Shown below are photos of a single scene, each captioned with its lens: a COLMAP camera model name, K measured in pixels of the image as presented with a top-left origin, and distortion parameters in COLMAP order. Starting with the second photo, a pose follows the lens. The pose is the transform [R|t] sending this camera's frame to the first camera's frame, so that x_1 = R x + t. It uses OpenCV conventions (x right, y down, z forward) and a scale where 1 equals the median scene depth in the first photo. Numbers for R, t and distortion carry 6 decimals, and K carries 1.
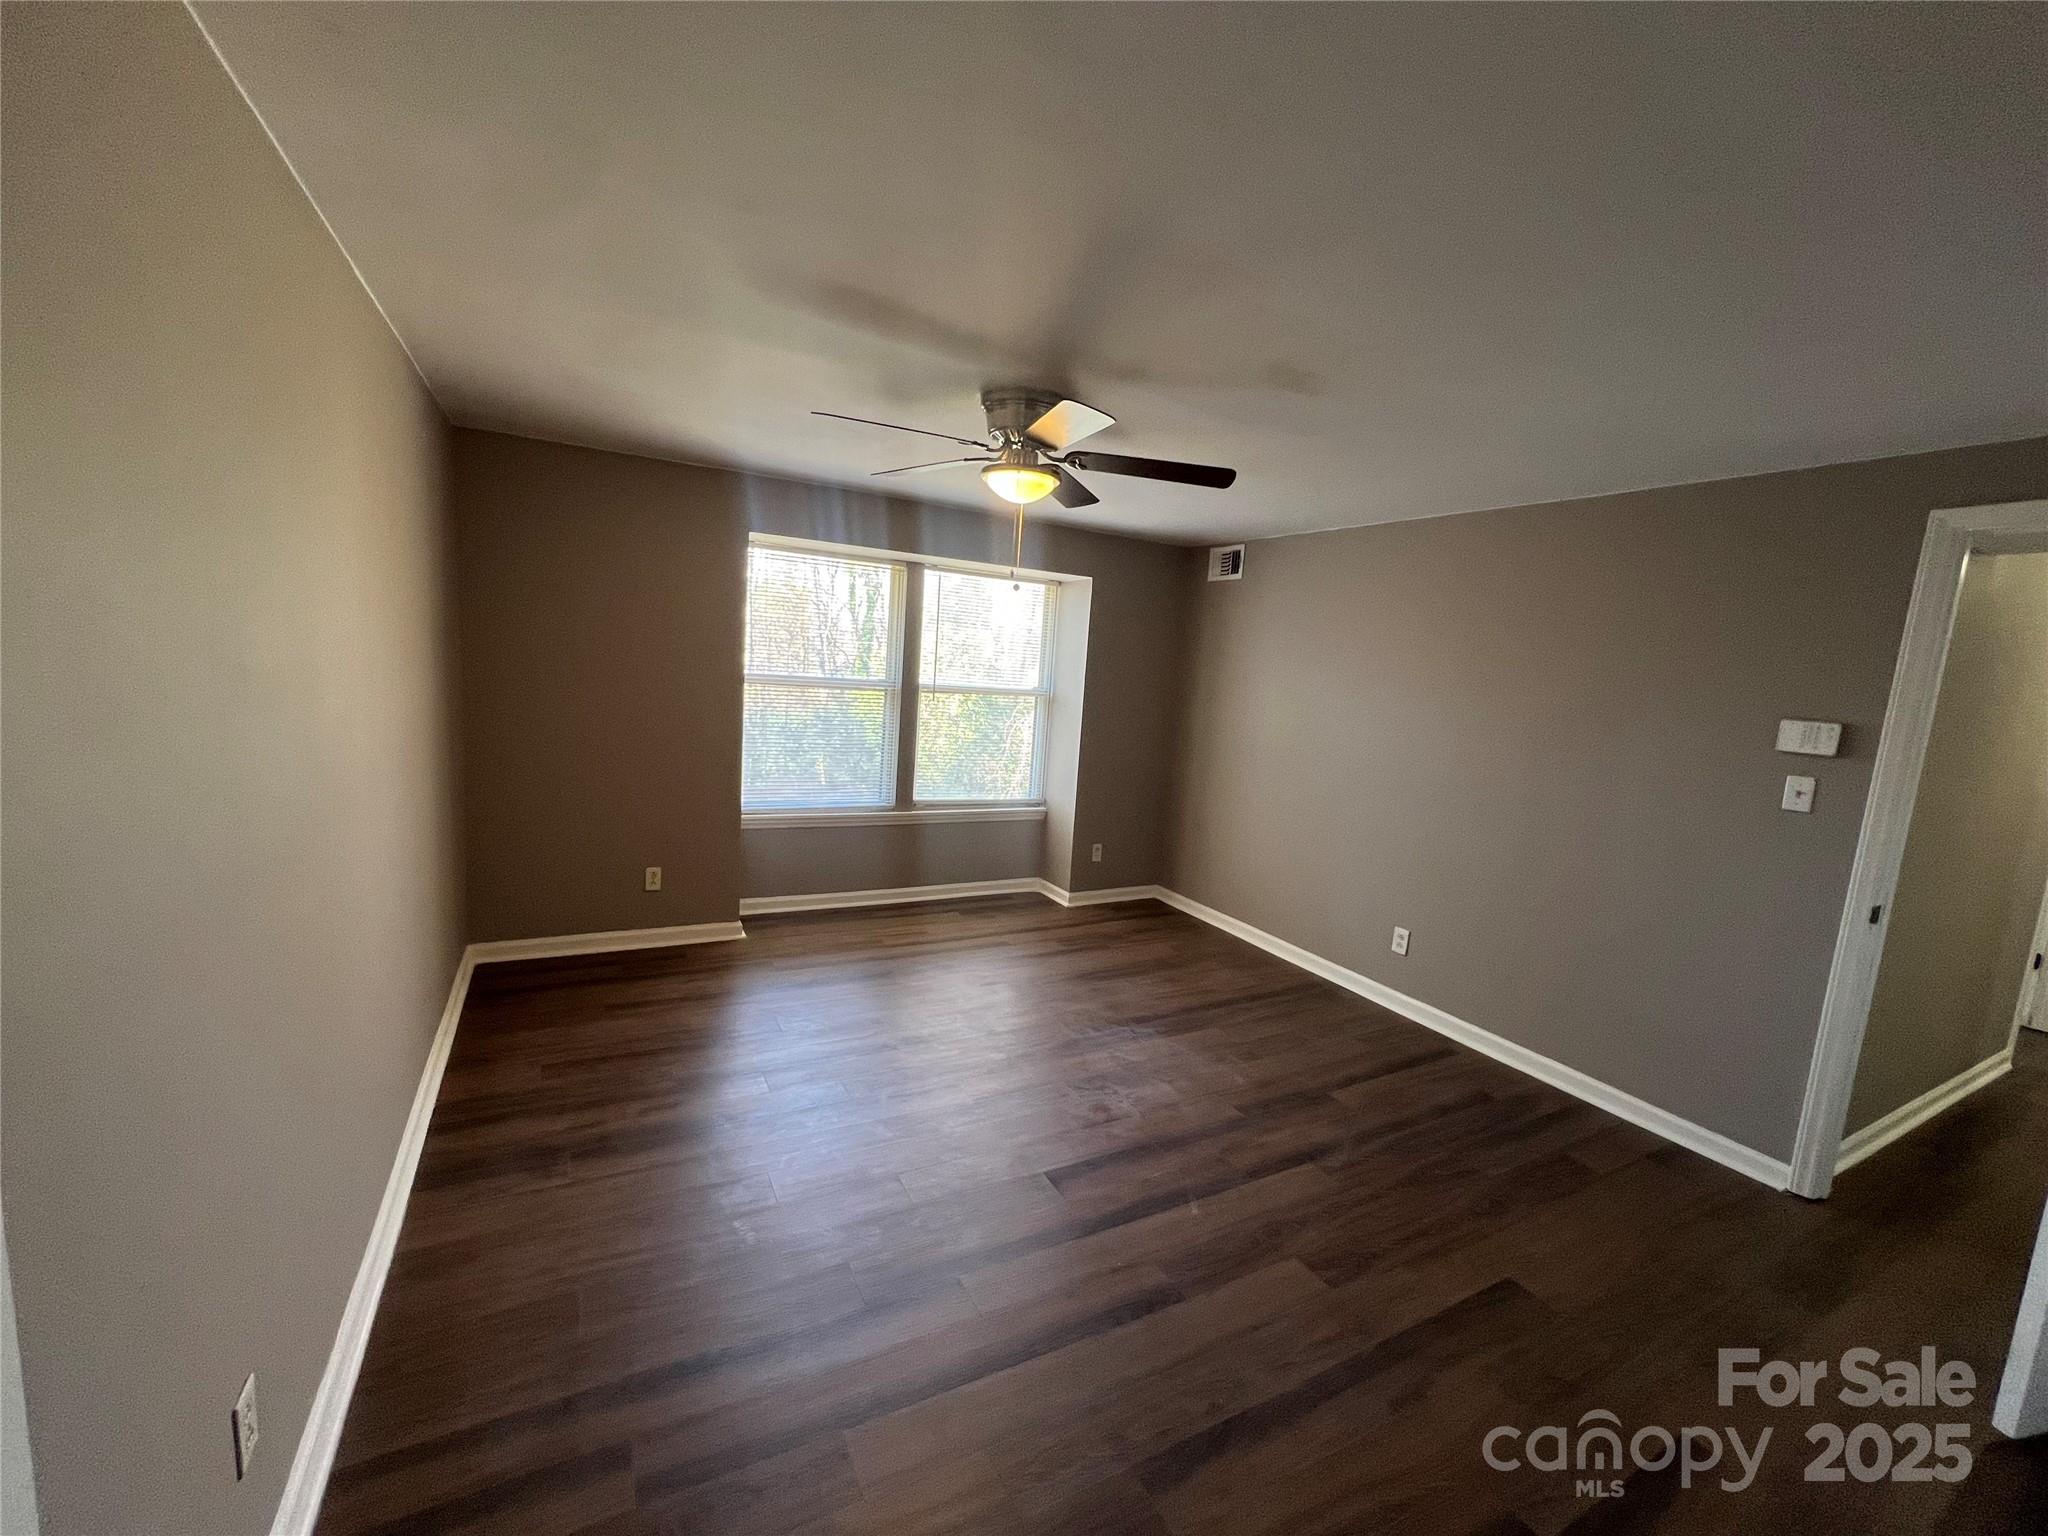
lens RADIAL K [[812.6, 0, 1025.9], [0, 812.6, 773.2], [0, 0, 1]] dist [-0.002607, 0.000238]
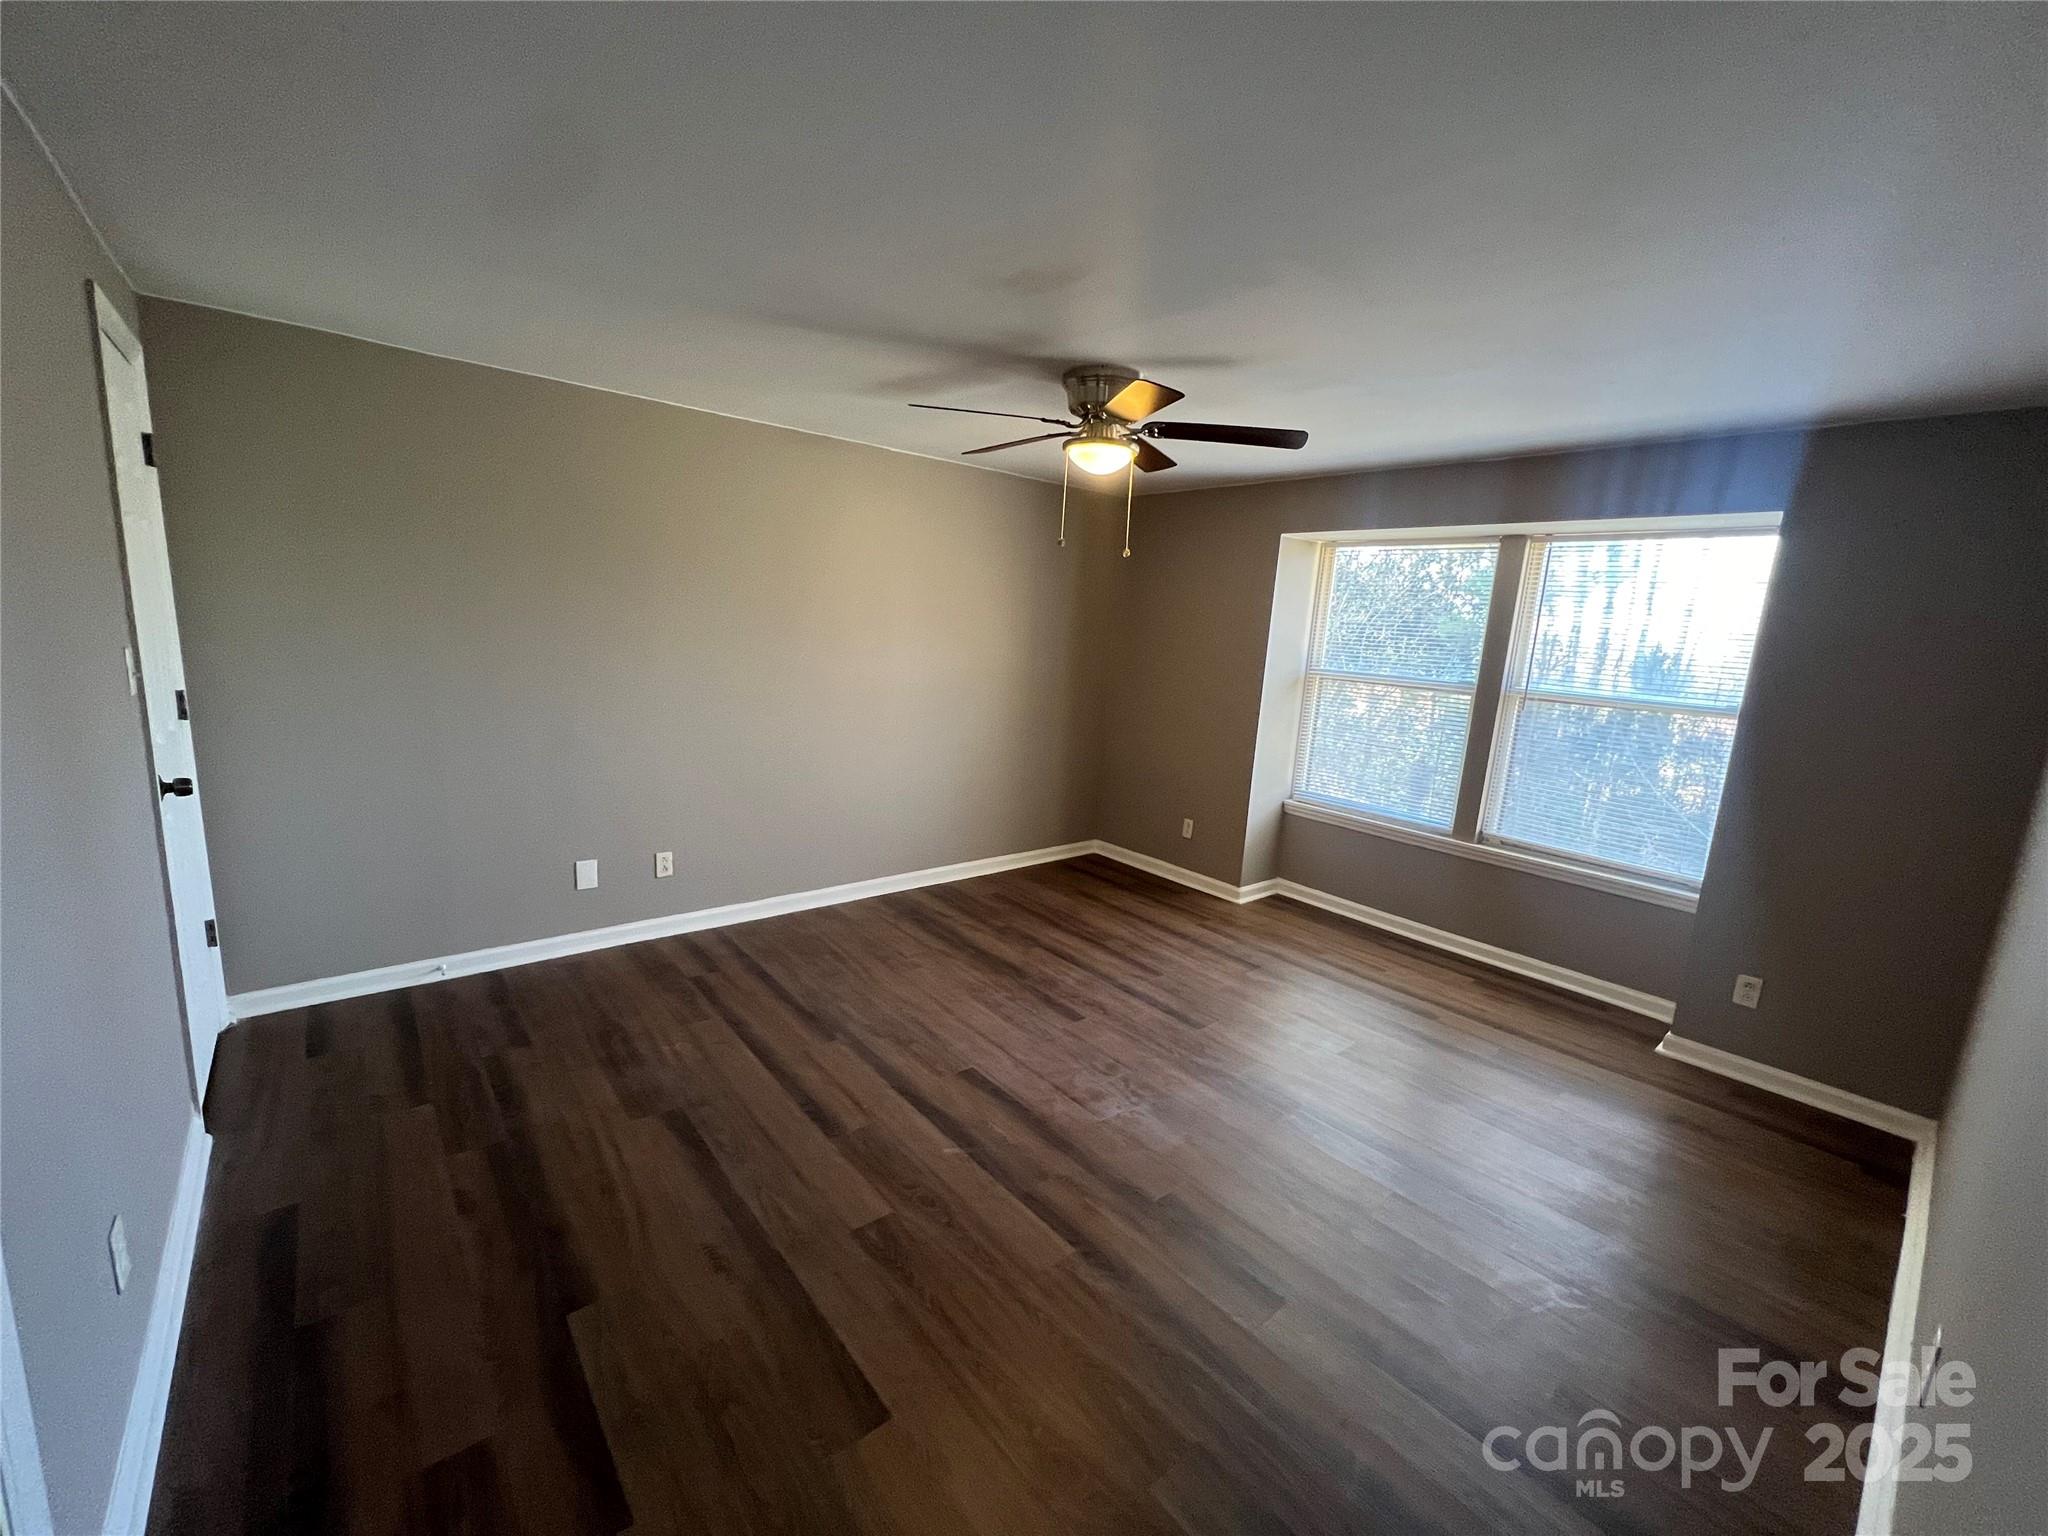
lens RADIAL K [[812.8, 0, 1024.0], [0, 812.8, 768.0], [0, 0, 1]] dist [0.021829, 0.000040]
pose [[0.211967, 0.118842, -0.970024, 0.741278], [-0.175597, 0.981056, 0.081822, -0.020825], [0.961372, 0.152990, 0.228820, 0.497724]]
